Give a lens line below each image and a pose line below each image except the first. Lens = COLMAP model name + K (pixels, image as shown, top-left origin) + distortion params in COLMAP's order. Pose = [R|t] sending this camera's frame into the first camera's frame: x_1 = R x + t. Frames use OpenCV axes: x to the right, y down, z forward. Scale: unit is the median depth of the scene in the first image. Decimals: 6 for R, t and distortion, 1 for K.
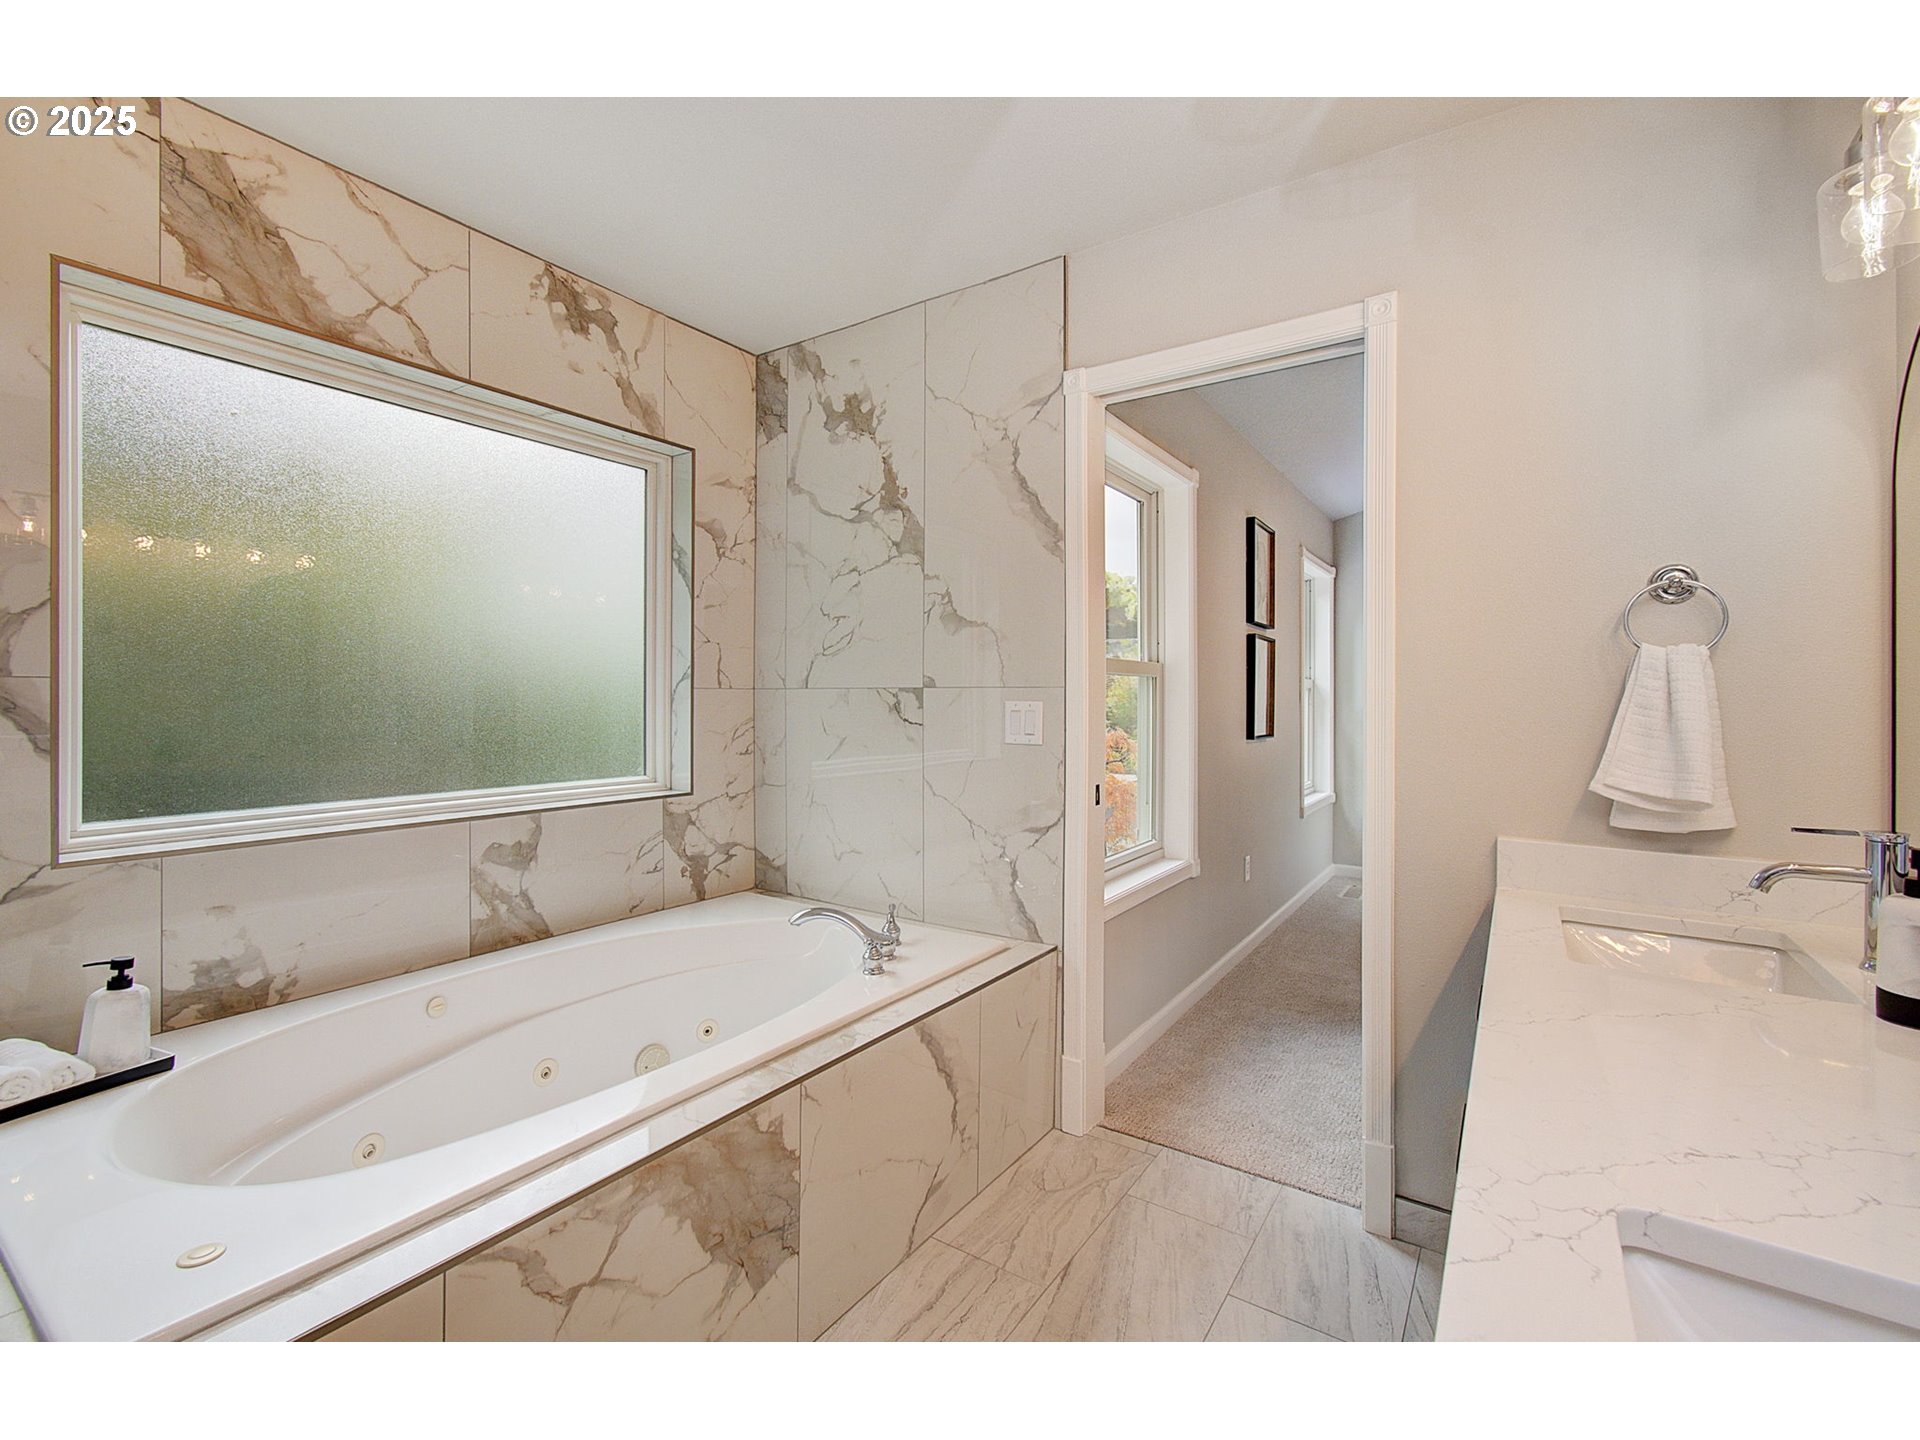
lens RADIAL K [[829.7, 0, 949.1], [0, 829.7, 703.8], [0, 0, 1]] dist [-0.000035, 0.000173]
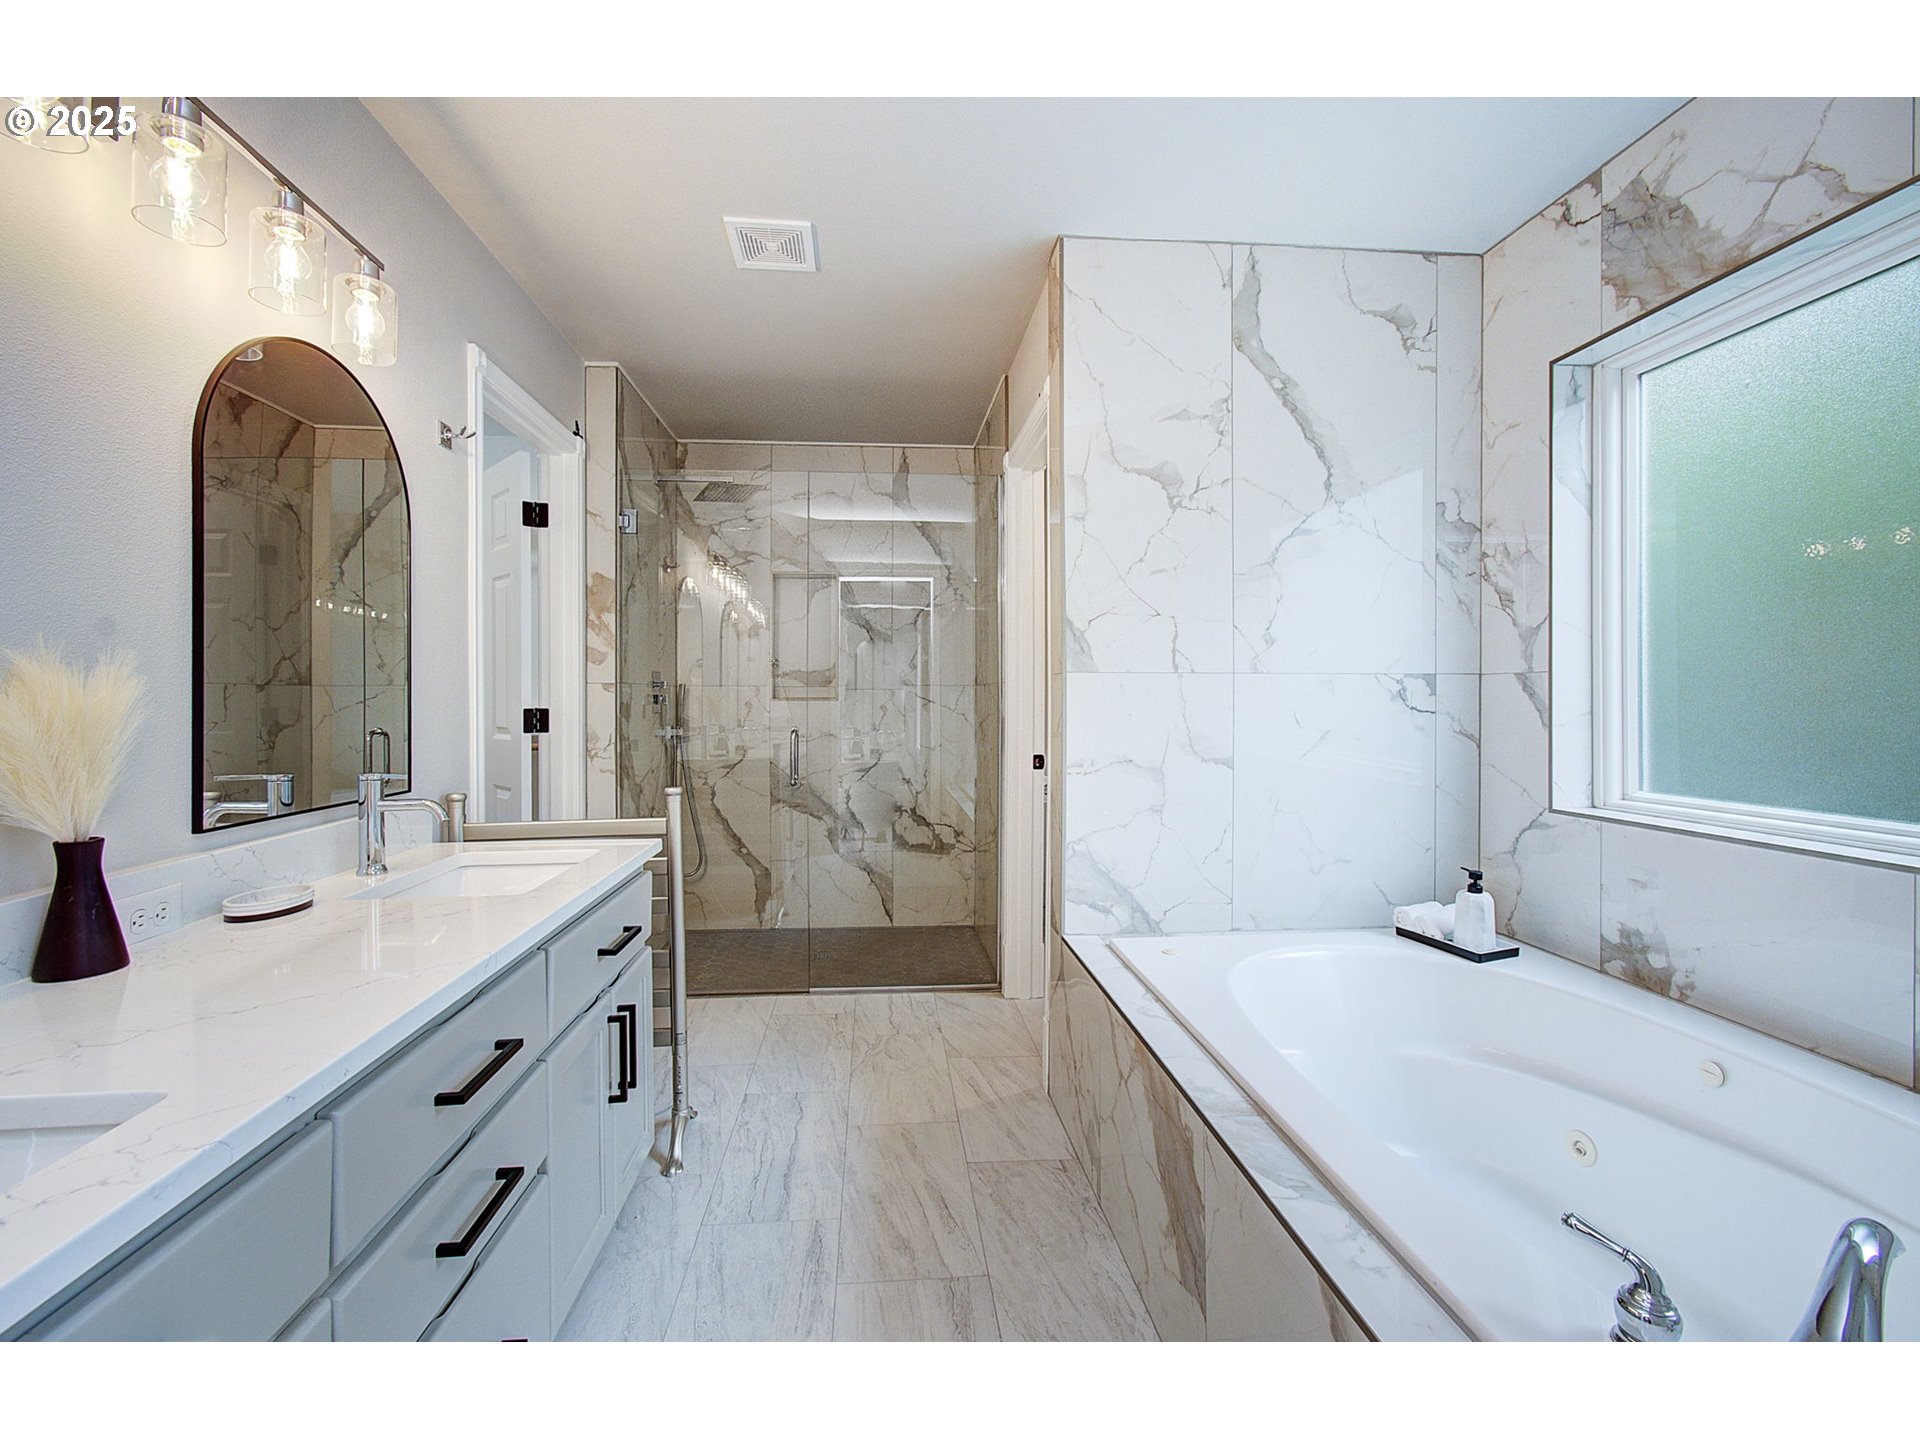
lens RADIAL K [[829.7, 0, 949.1], [0, 829.7, 703.8], [0, 0, 1]] dist [-0.000035, 0.000173]
pose [[-0.769485, 0.001373, -0.638664, 0.495813], [-0.005721, 0.999943, 0.009043, 0.012871], [0.638639, 0.010612, -0.769433, 1.281317]]
